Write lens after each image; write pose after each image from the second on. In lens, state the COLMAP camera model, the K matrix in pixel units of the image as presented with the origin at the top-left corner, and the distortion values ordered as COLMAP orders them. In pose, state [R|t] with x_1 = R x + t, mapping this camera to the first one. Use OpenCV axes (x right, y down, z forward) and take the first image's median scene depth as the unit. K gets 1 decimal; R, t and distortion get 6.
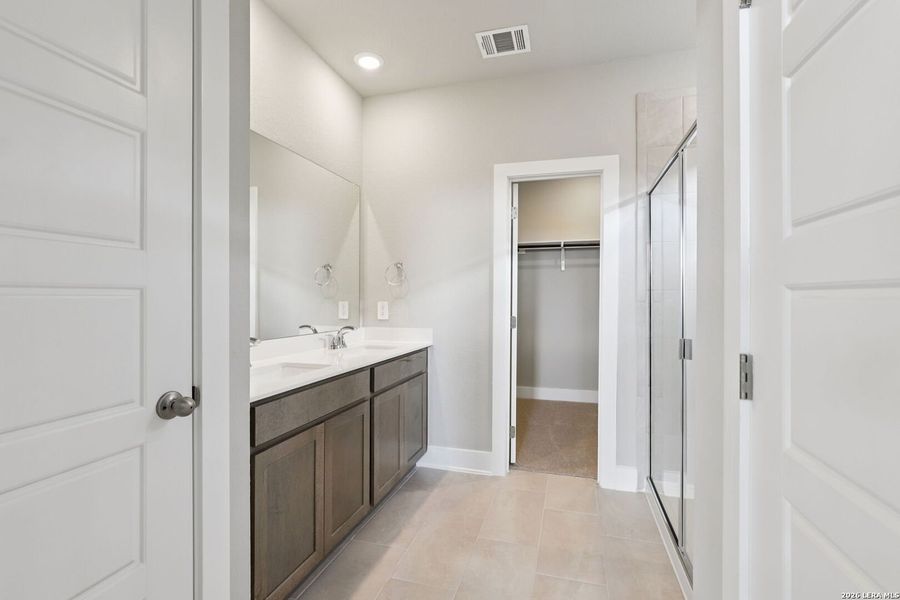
lens RADIAL K [[414.1, 0, 450.0], [0, 414.1, 301.0], [0, 0, 1]] dist [-0.012050, 0.001535]
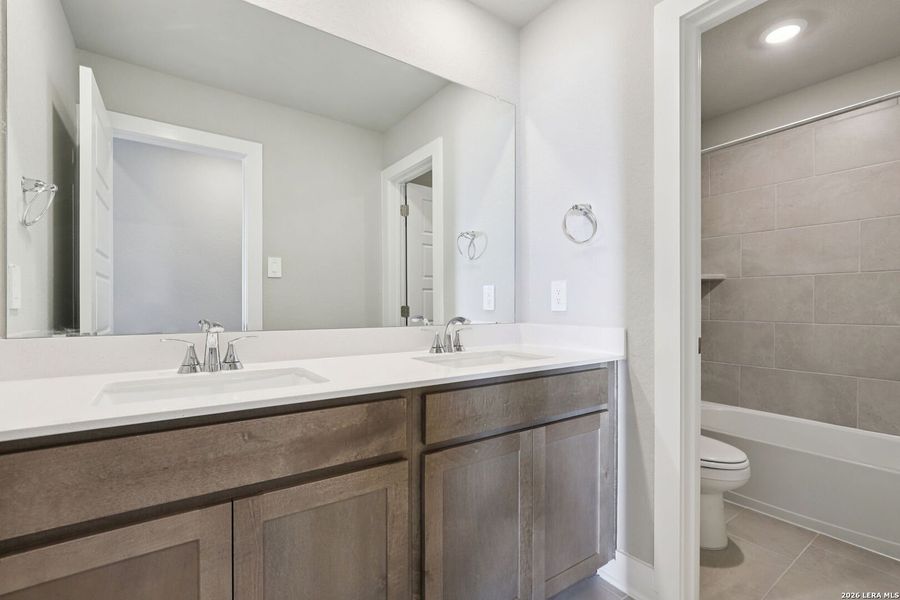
lens RADIAL K [[414.1, 0, 450.0], [0, 414.1, 302.6], [0, 0, 1]] dist [-0.012050, 0.001535]
pose [[0.776272, -0.003648, -0.630388, 0.131194], [0.004323, 0.999991, -0.000464, 0.038887], [0.630384, -0.002365, 0.776280, 0.513629]]
